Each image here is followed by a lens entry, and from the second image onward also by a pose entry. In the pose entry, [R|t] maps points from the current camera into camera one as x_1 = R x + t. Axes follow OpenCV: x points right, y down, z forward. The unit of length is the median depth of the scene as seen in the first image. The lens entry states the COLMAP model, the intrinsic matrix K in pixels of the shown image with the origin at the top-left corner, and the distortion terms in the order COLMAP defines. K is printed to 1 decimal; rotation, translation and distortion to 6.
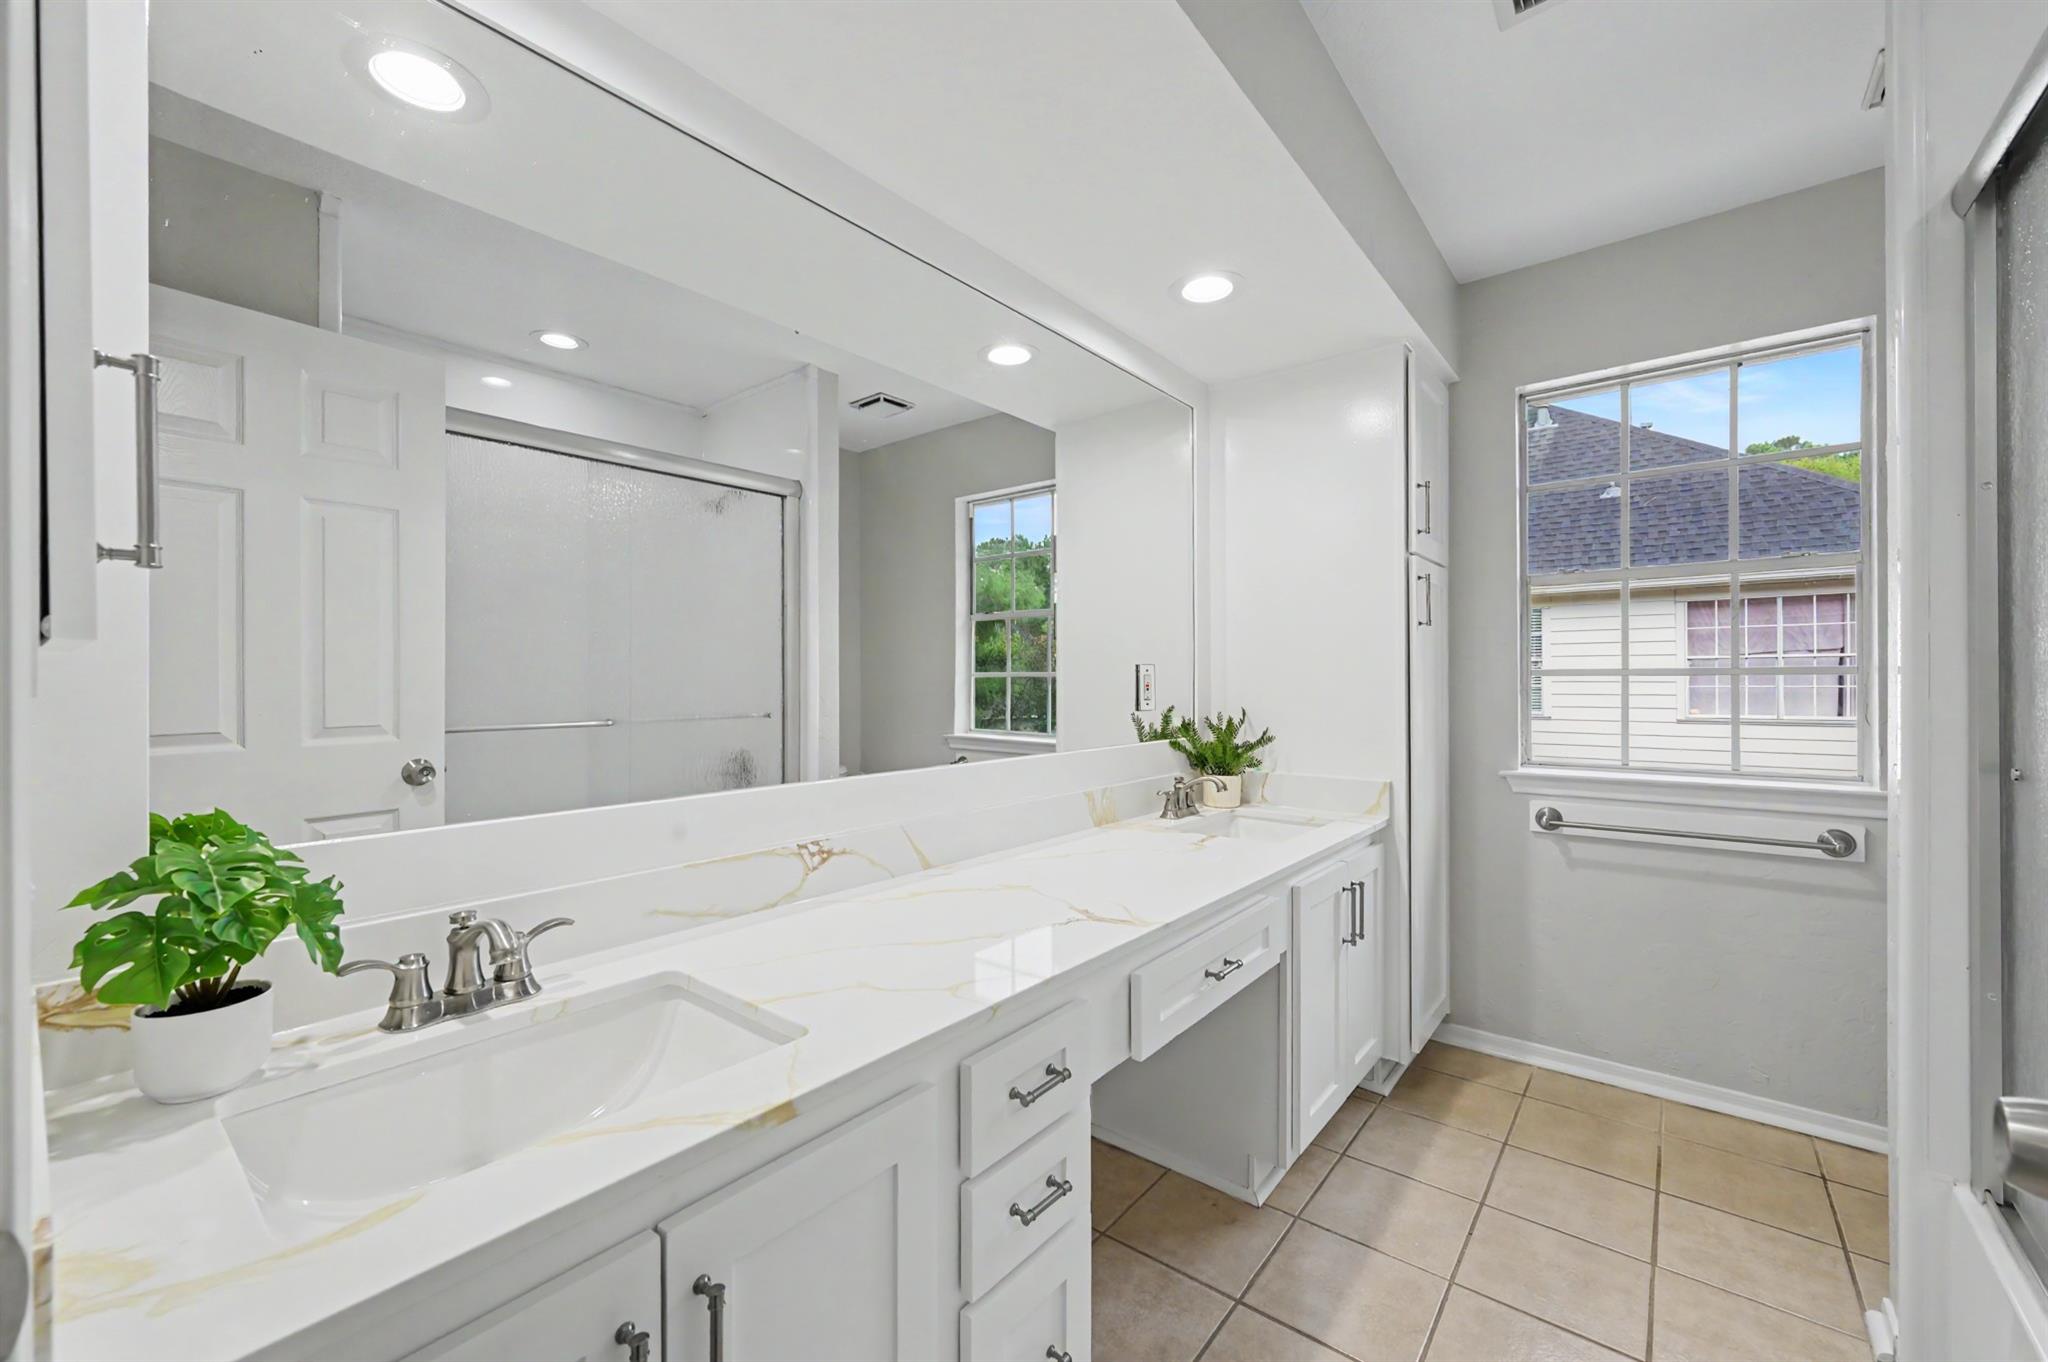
lens RADIAL K [[812.0, 0, 1017.2], [0, 812.0, 681.5], [0, 0, 1]] dist [-0.000201, -0.000264]
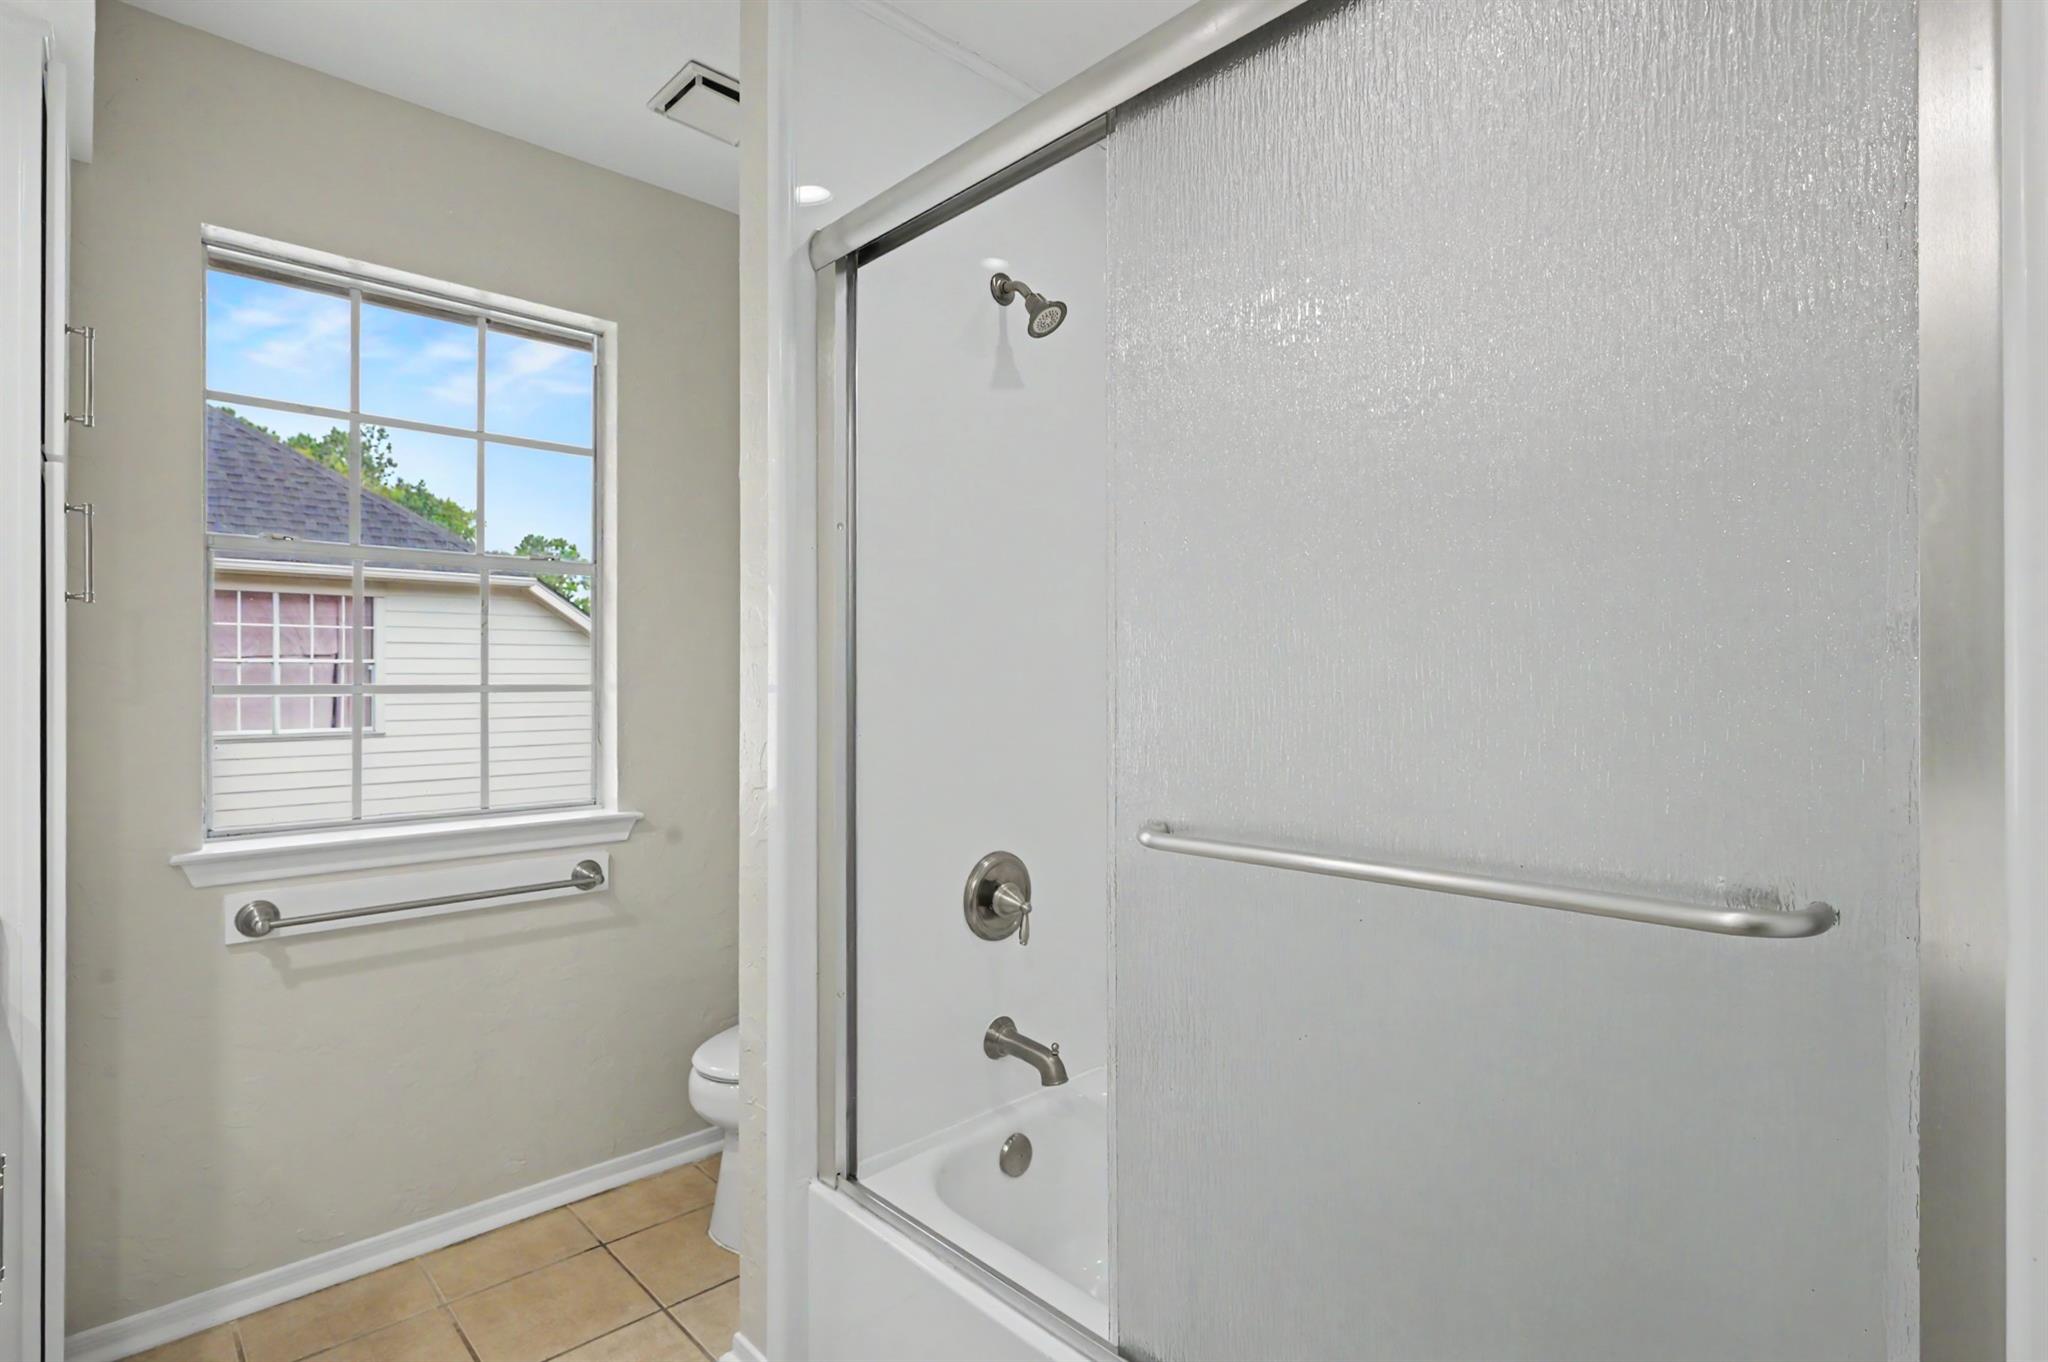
lens RADIAL K [[999.0, 0, 1022.6], [0, 999.0, 688.6], [0, 0, 1]] dist [0.003032, 0.002102]
pose [[0.130675, -0.003417, 0.991419, -0.046785], [0.002373, 0.999992, 0.003134, -0.013261], [-0.991422, 0.001943, 0.130683, 0.287404]]
